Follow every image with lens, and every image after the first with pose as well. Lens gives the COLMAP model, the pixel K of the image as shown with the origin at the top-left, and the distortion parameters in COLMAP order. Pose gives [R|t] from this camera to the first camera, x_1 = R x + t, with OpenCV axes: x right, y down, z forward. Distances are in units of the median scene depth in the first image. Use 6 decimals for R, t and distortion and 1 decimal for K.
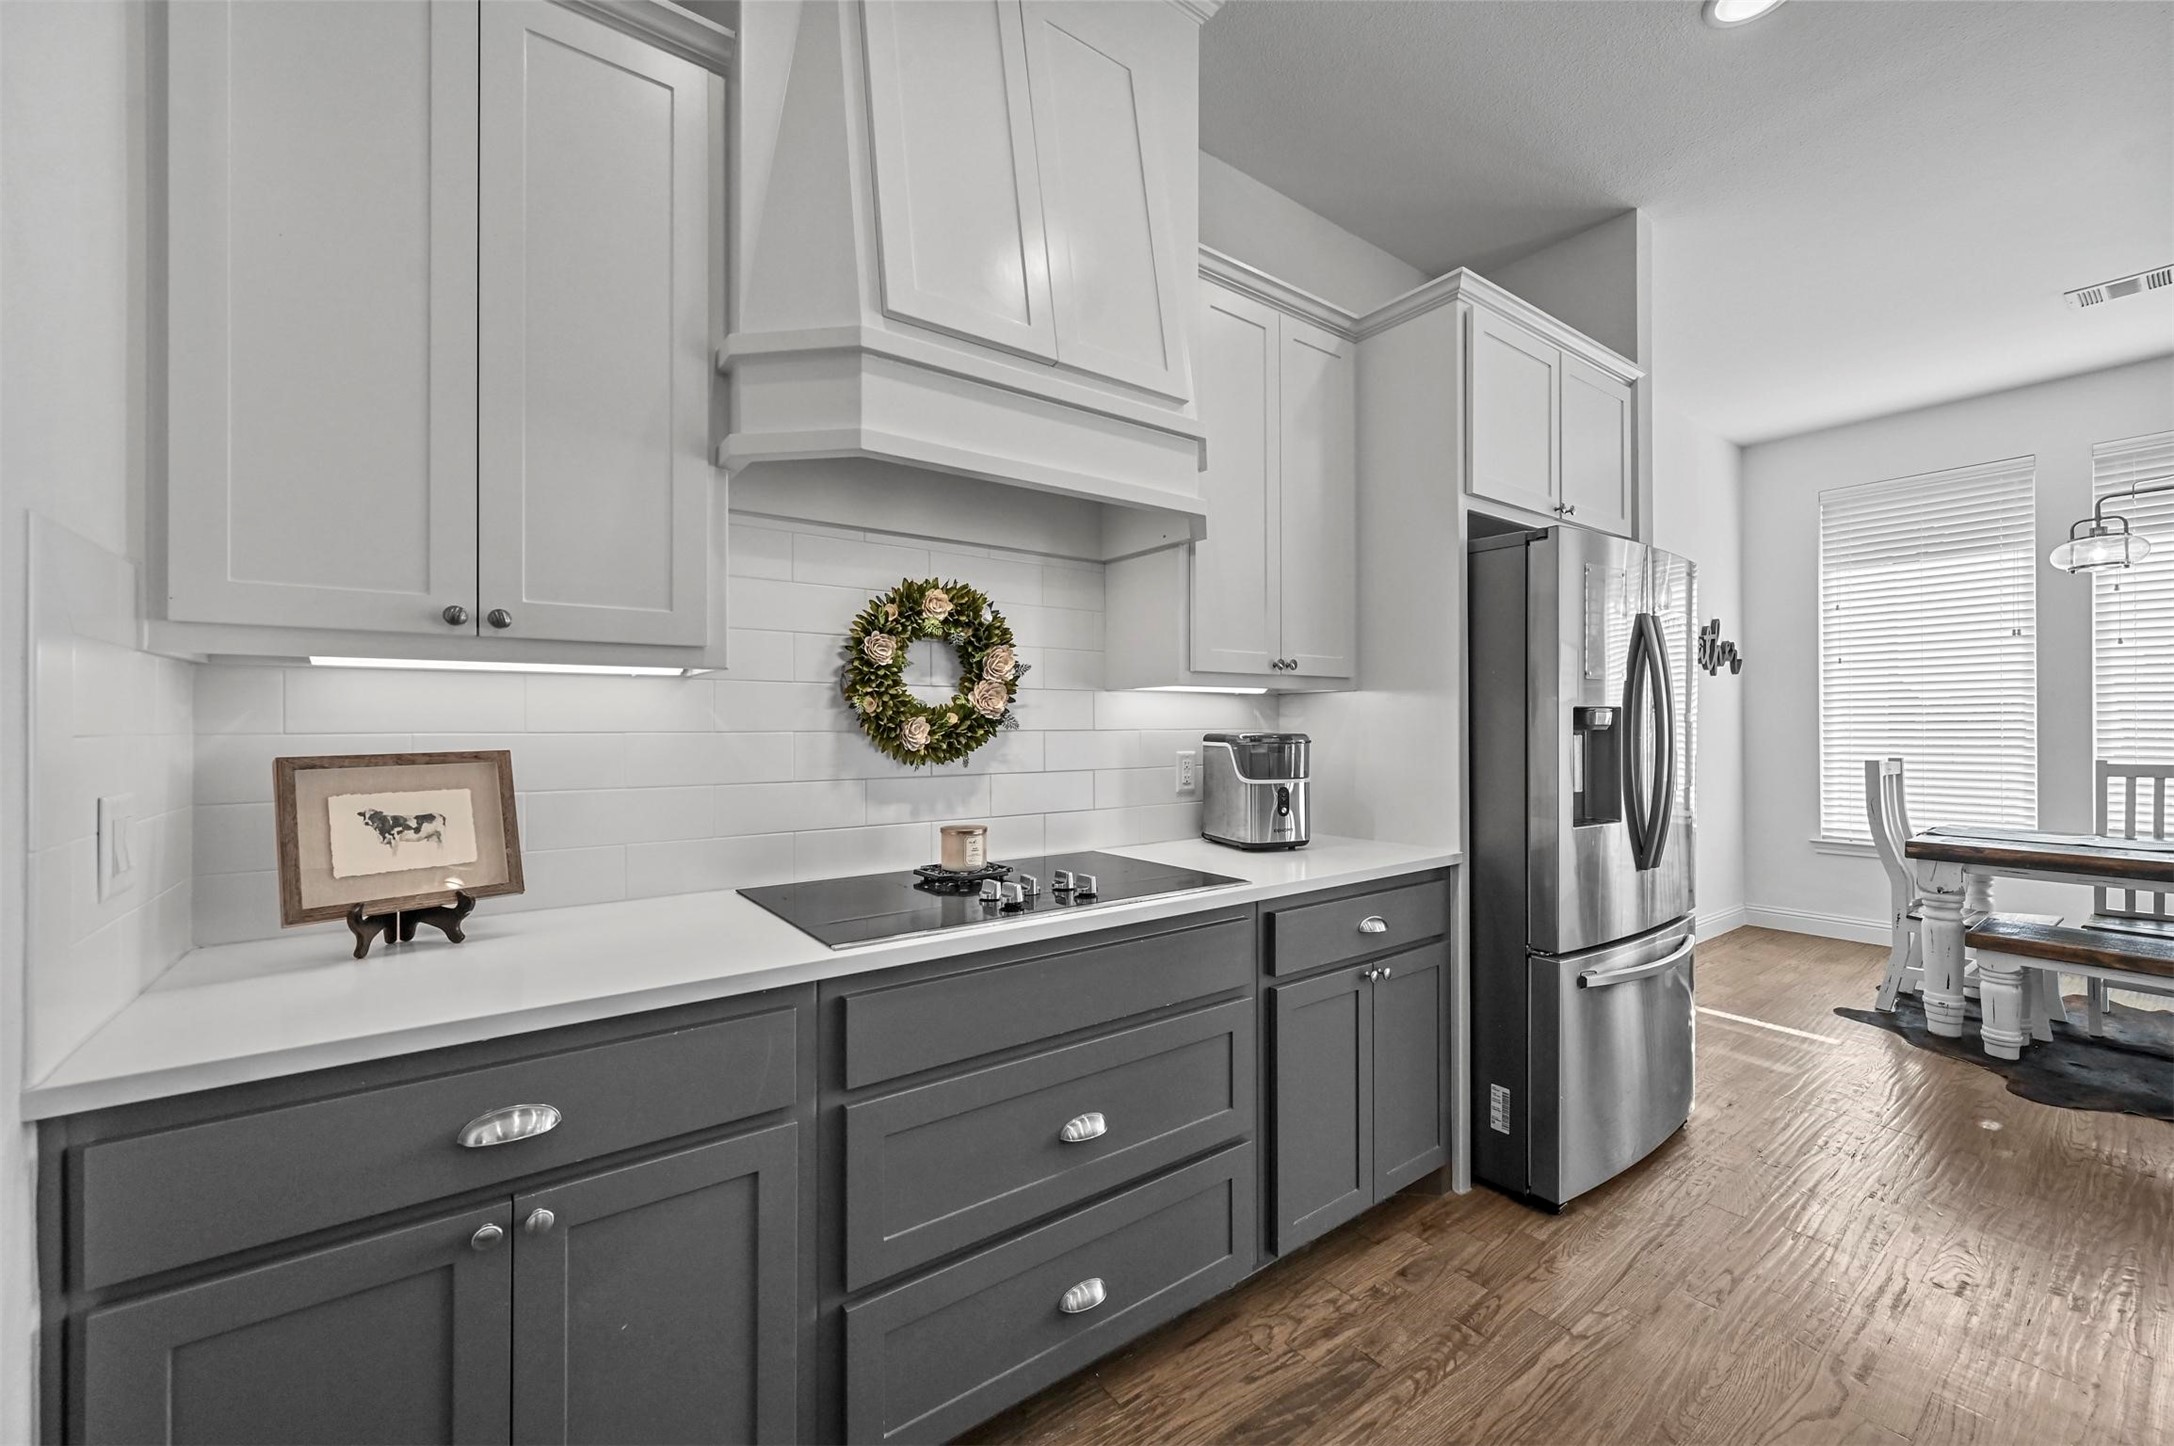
lens RADIAL K [[847.7, 0, 1086.1], [0, 847.7, 721.0], [0, 0, 1]] dist [-0.006318, 0.000620]
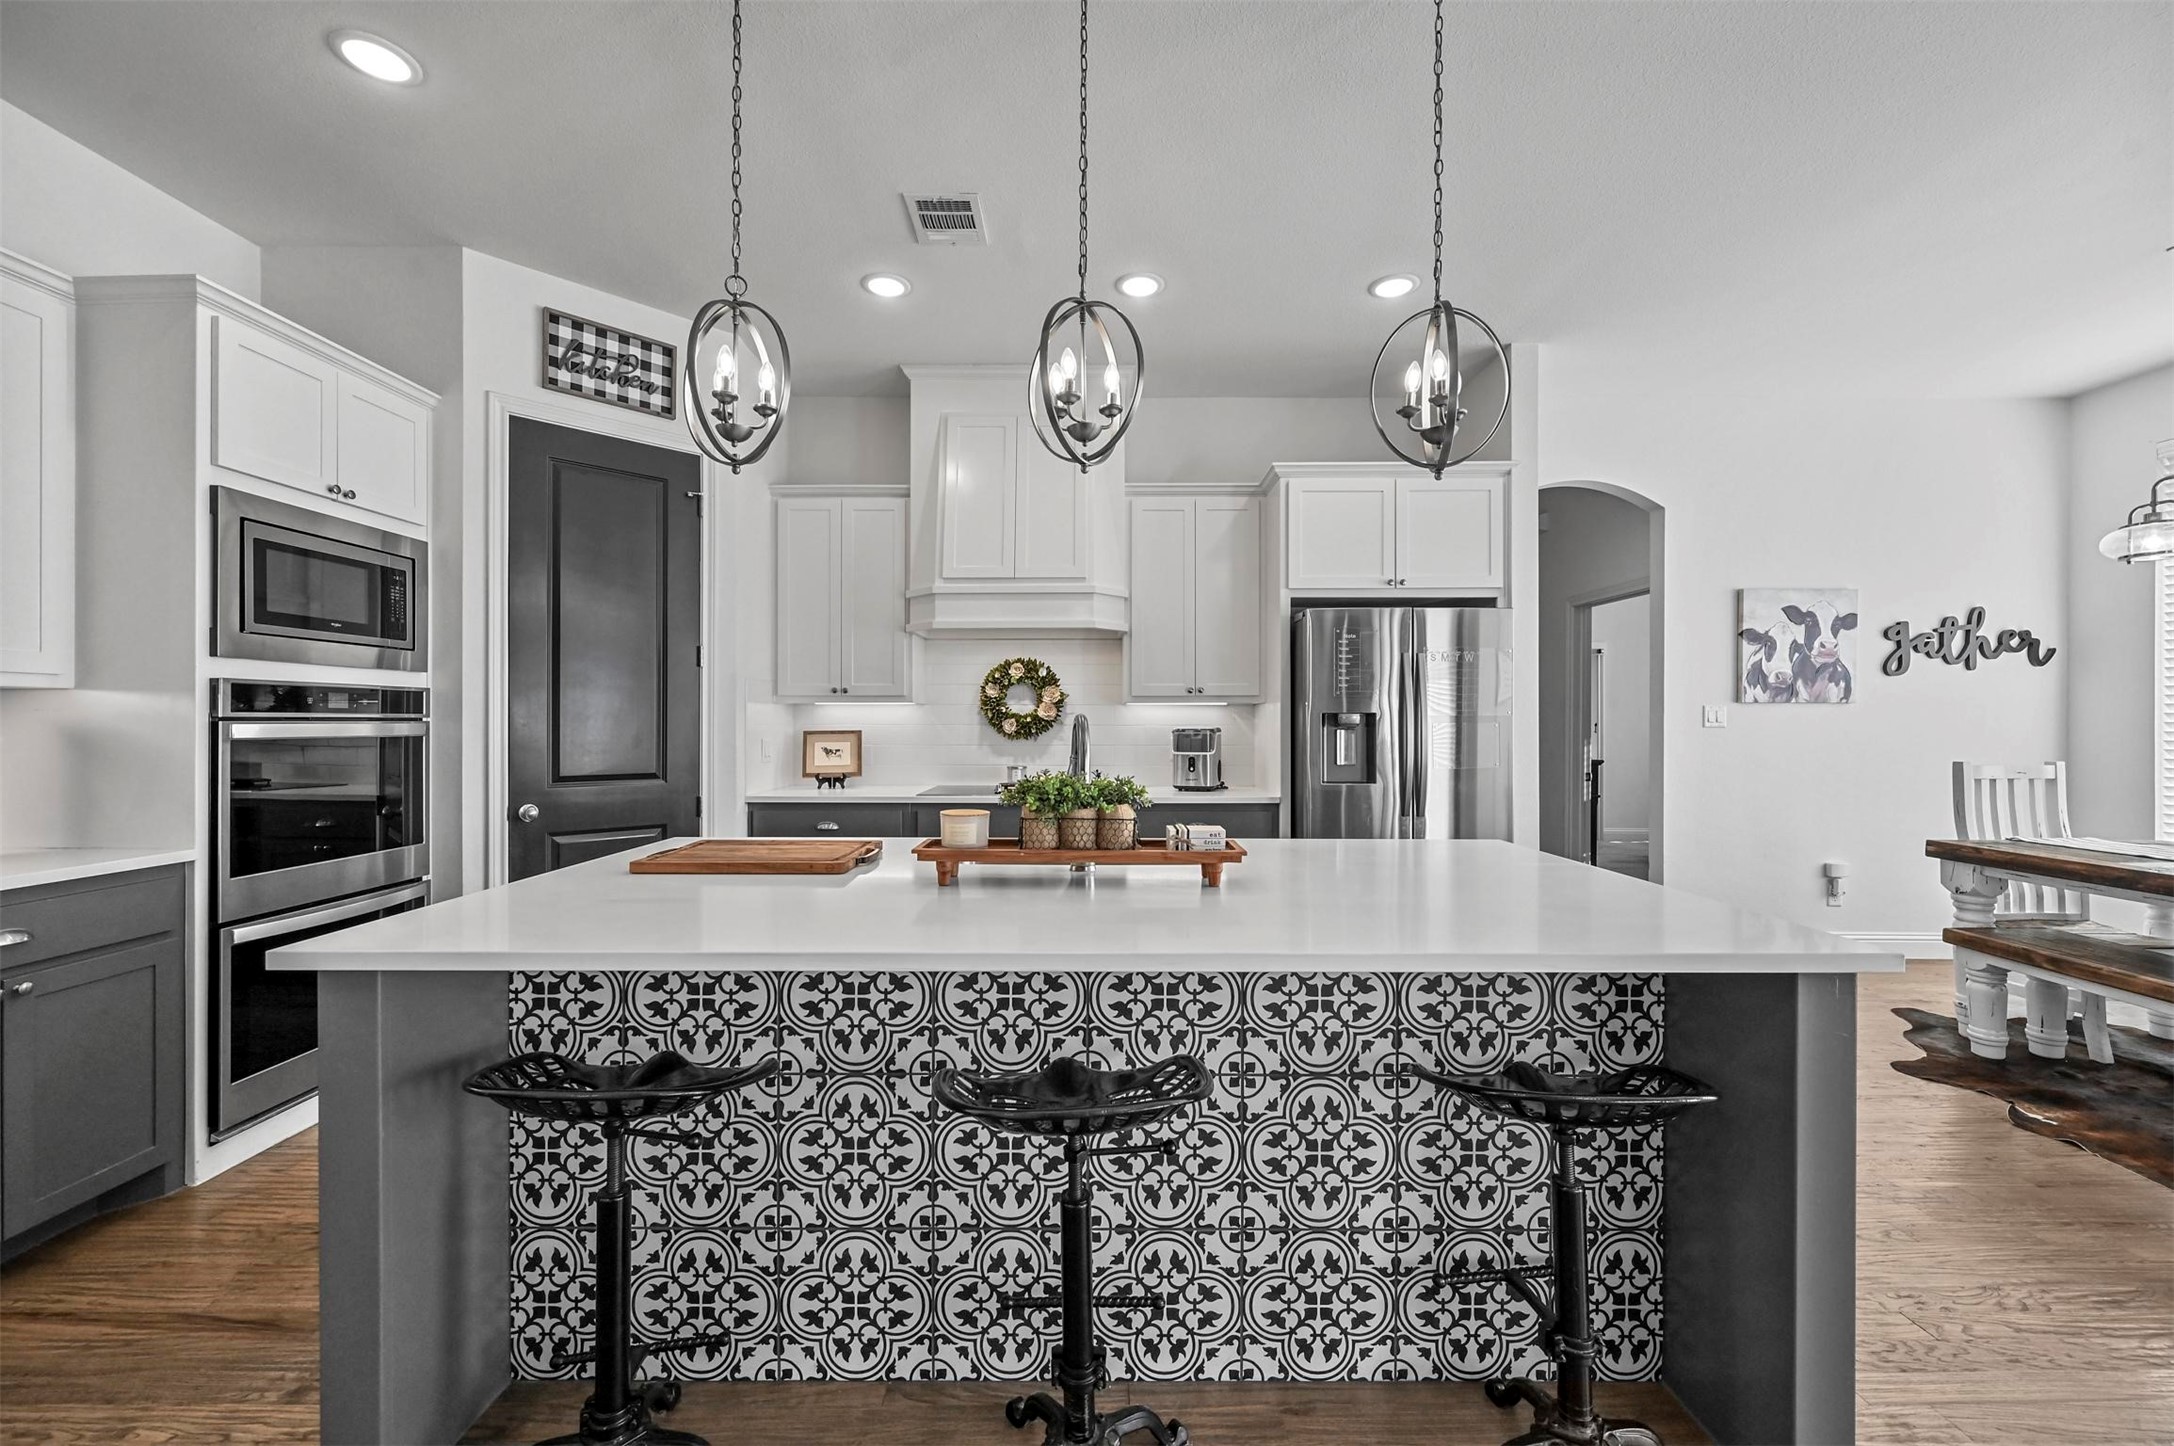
lens RADIAL K [[847.7, 0, 1083.4], [0, 847.7, 723.4], [0, 0, 1]] dist [-0.006318, 0.000620]
pose [[0.803973, 0.003633, -0.594655, 1.295075], [-0.000025, 0.999982, 0.006076, -0.006087], [0.594666, -0.004870, 0.803958, -0.716467]]
